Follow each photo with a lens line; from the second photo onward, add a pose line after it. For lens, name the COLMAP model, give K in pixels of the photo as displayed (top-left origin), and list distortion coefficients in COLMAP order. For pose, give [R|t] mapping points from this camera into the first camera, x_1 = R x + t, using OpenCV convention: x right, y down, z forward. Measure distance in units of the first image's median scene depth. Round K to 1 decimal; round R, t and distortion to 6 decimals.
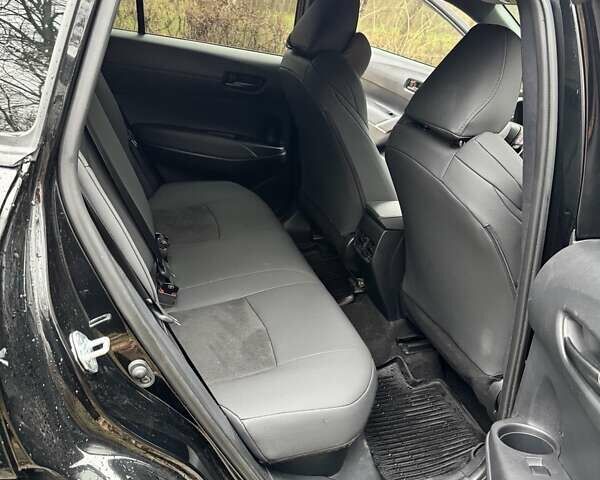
lens RADIAL K [[554.4, 0, 301.1], [0, 554.4, 239.3], [0, 0, 1]] dist [0.017737, 0.000000]
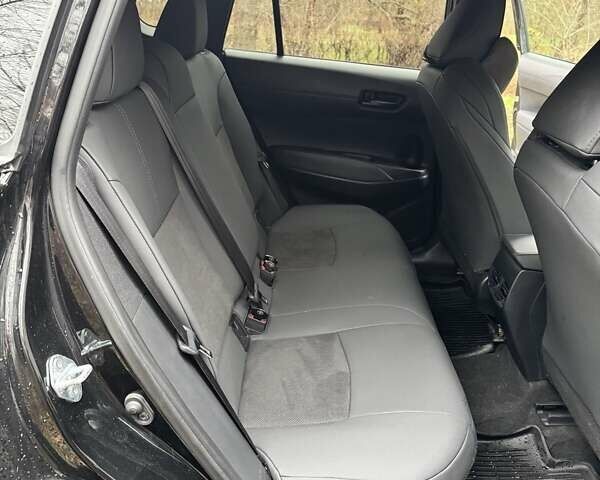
lens RADIAL K [[554.4, 0, 299.0], [0, 554.4, 240.5], [0, 0, 1]] dist [0.017737, 0.000000]
pose [[0.937506, 0.055840, -0.343460, 0.116887], [-0.071002, 0.996972, -0.031720, -0.009875], [0.340649, 0.054124, 0.938631, 0.103240]]
